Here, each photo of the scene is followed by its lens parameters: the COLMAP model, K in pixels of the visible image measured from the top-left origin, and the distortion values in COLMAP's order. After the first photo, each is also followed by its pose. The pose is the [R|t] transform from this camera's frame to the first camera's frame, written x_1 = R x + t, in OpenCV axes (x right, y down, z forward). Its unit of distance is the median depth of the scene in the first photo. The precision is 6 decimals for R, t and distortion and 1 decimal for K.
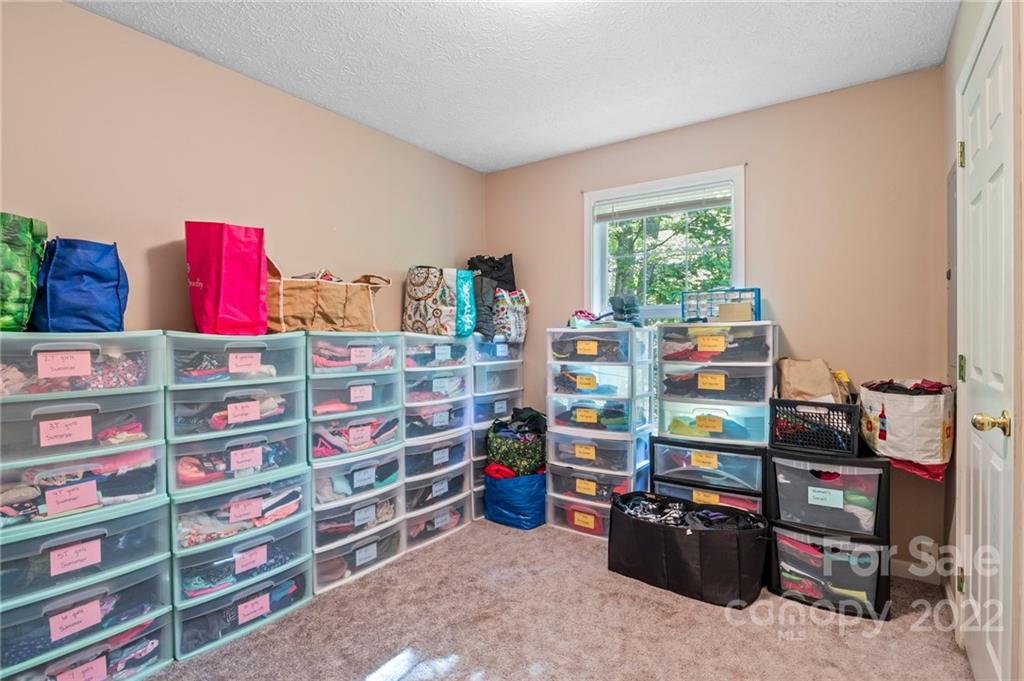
lens RADIAL K [[512.8, 0, 509.9], [0, 512.8, 337.9], [0, 0, 1]] dist [-0.008993, 0.001871]
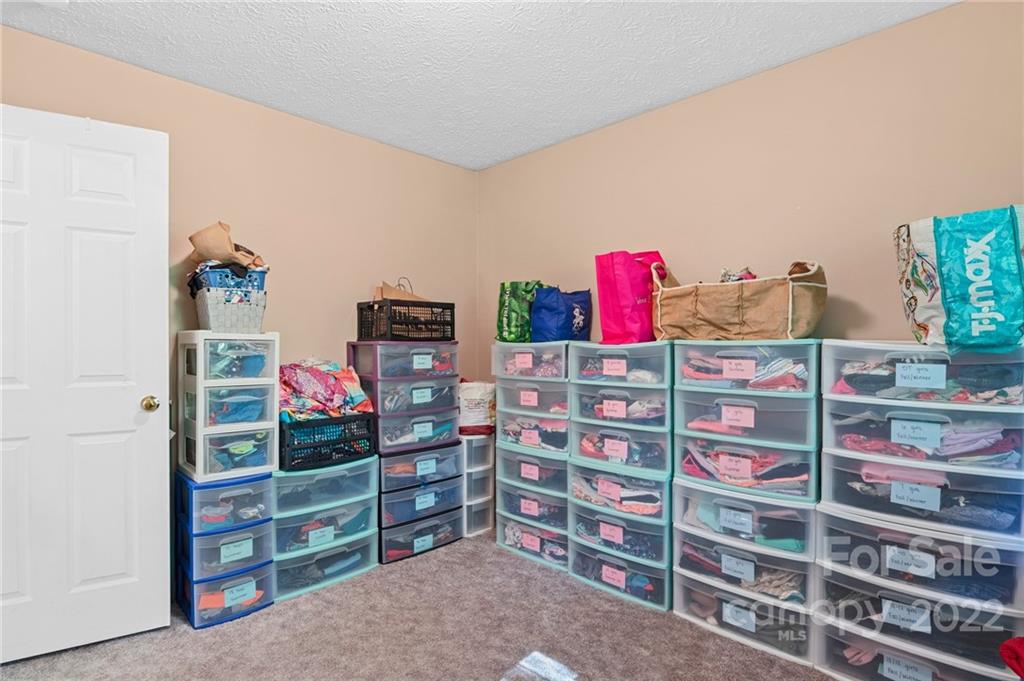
lens RADIAL K [[512.8, 0, 509.9], [0, 512.8, 348.6], [0, 0, 1]] dist [-0.008993, 0.001871]
pose [[-0.163414, 0.008565, -0.986520, 0.611558], [-0.003133, 0.999953, 0.009201, -0.004810], [0.986553, 0.004595, -0.163380, 0.838010]]
